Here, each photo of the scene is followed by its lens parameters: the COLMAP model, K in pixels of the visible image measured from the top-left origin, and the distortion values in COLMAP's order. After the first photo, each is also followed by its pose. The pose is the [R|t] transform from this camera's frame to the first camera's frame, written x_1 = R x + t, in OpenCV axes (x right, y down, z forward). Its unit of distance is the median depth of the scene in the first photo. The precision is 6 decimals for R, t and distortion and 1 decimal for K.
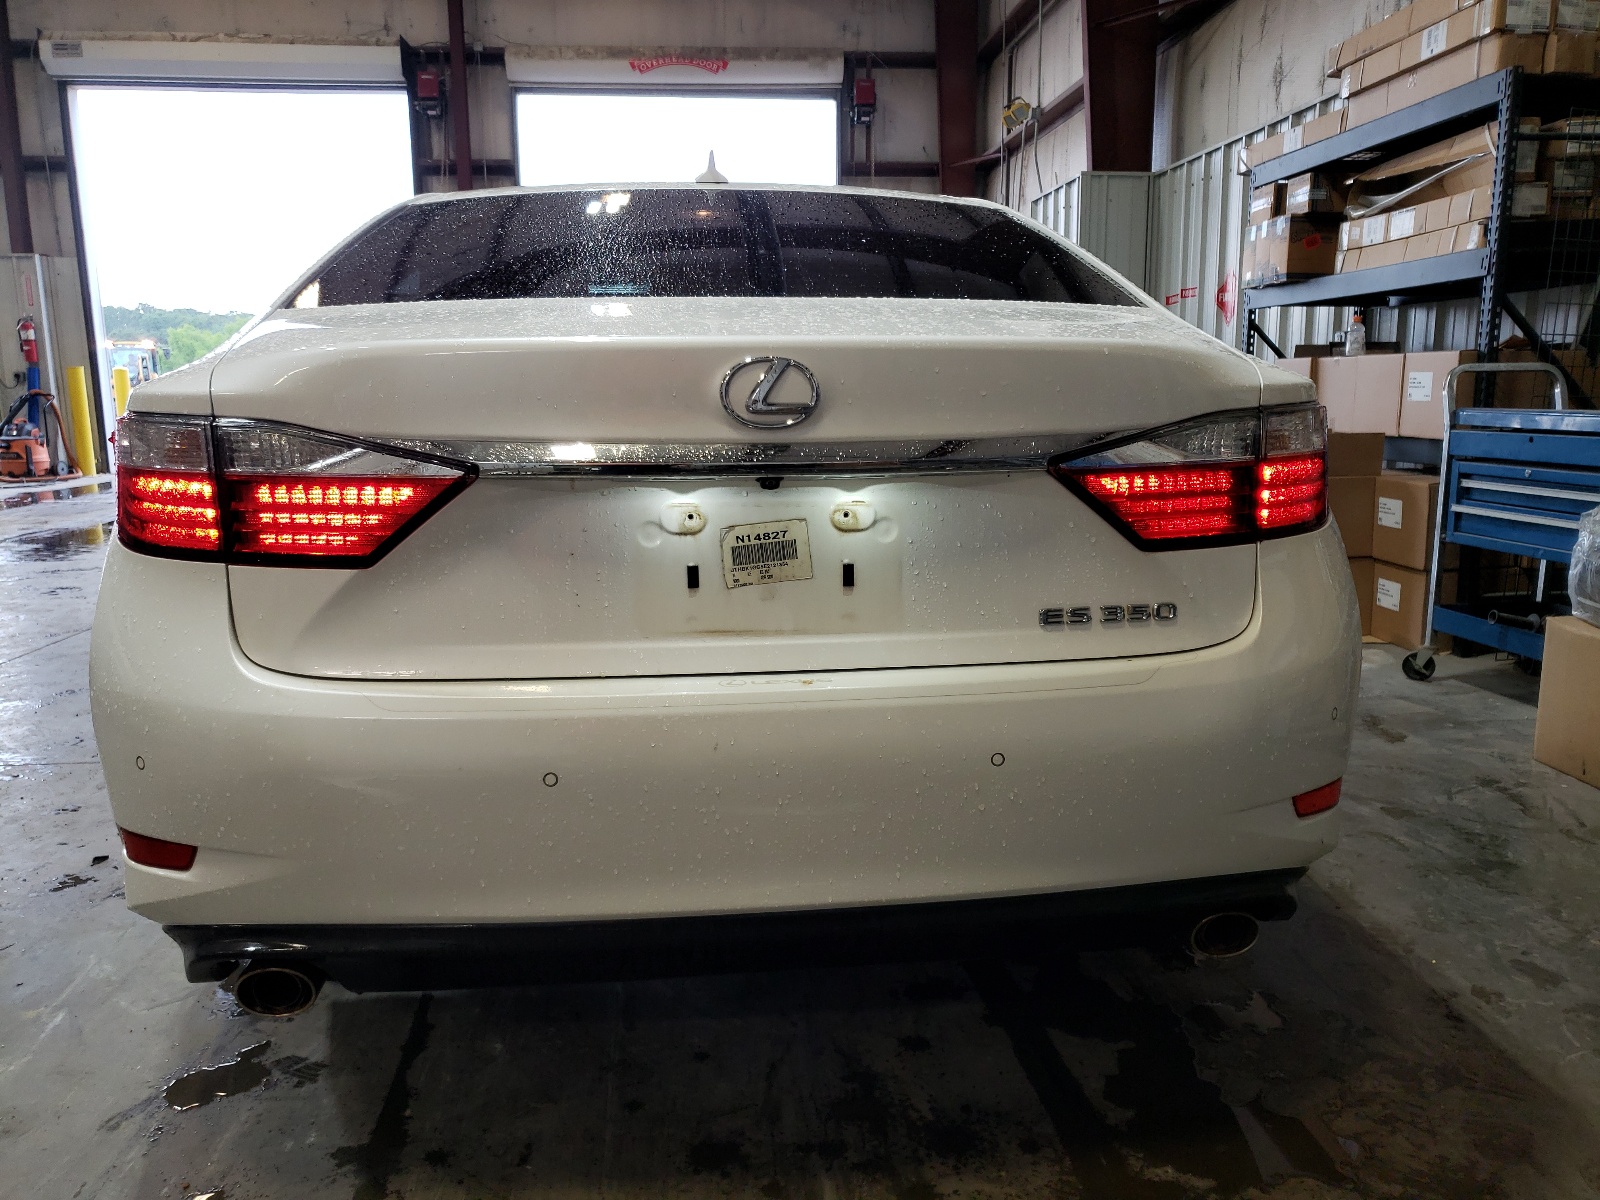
lens RADIAL K [[1280.9, 0, 800.1], [0, 1280.9, 615.3], [0, 0, 1]] dist [0.008681, 0.003923]
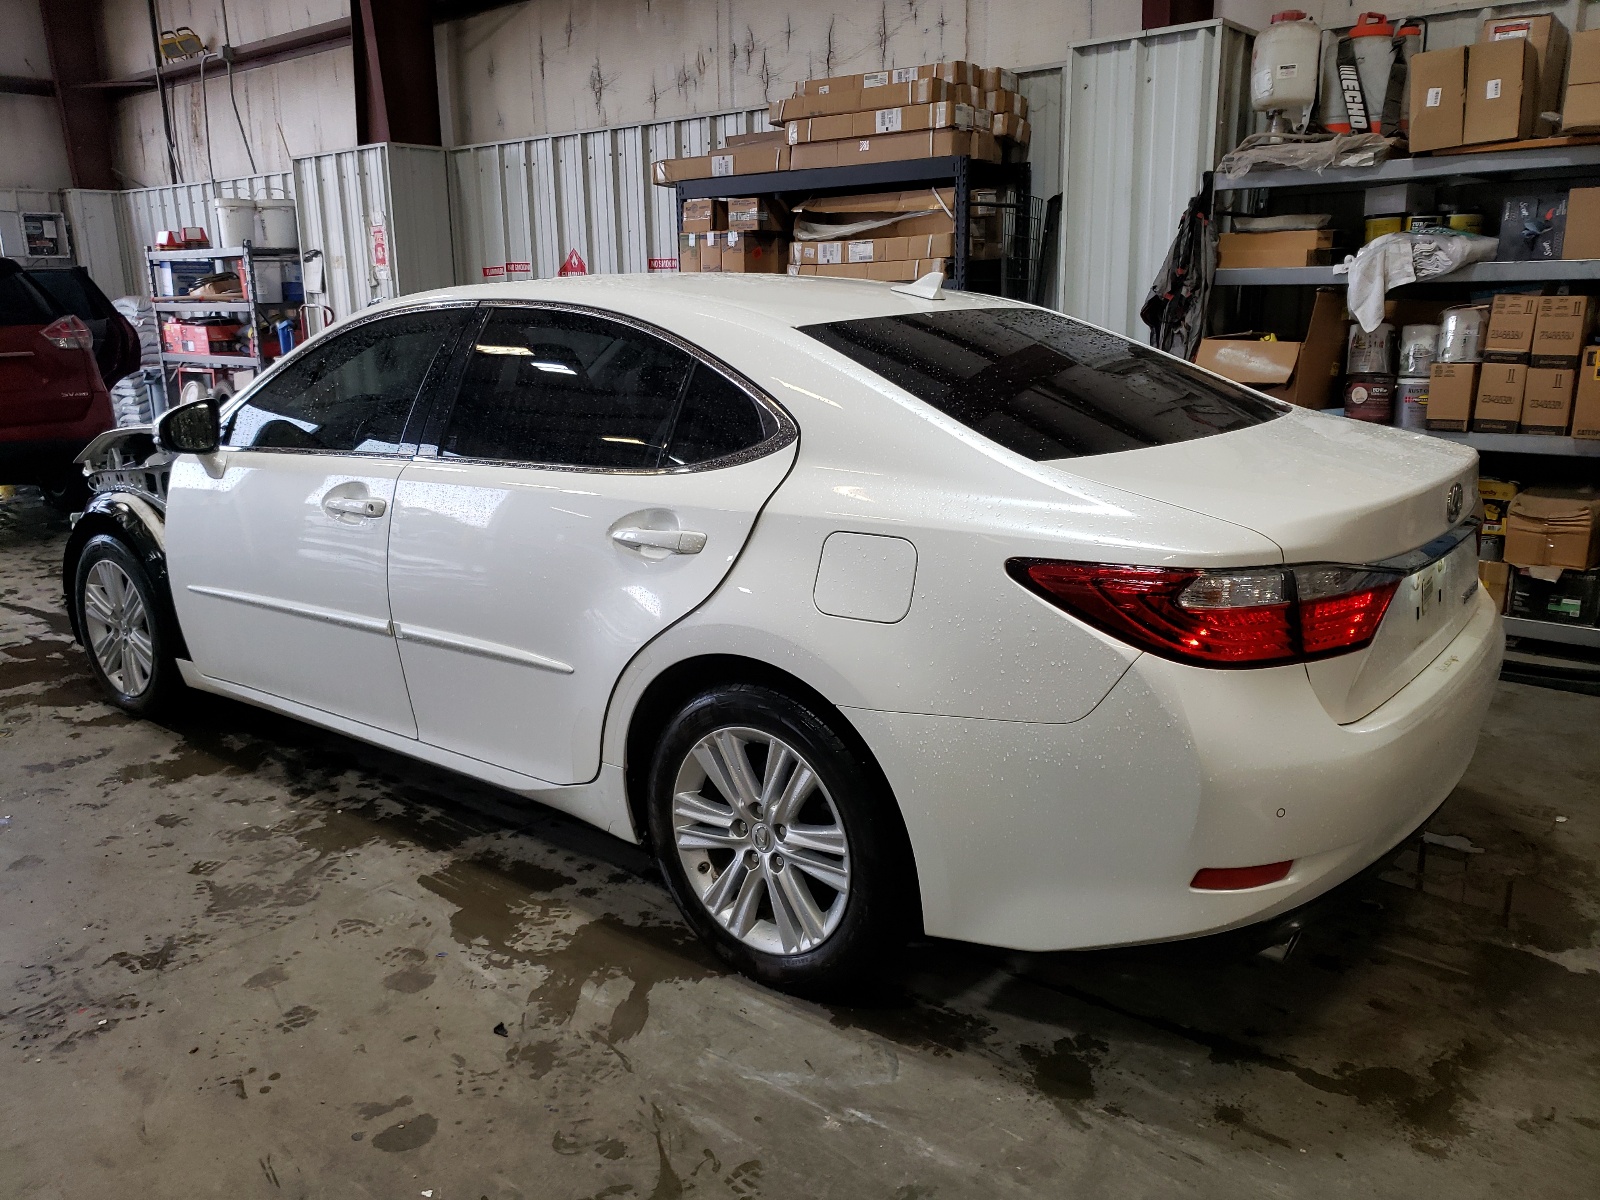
lens RADIAL K [[1280.9, 0, 790.5], [0, 1280.9, 591.0], [0, 0, 1]] dist [0.008681, 0.003923]
pose [[0.699413, -0.167936, 0.694707, -0.552564], [0.133282, 0.985599, 0.104071, -0.103669], [-0.702180, 0.019803, 0.711724, 0.111188]]
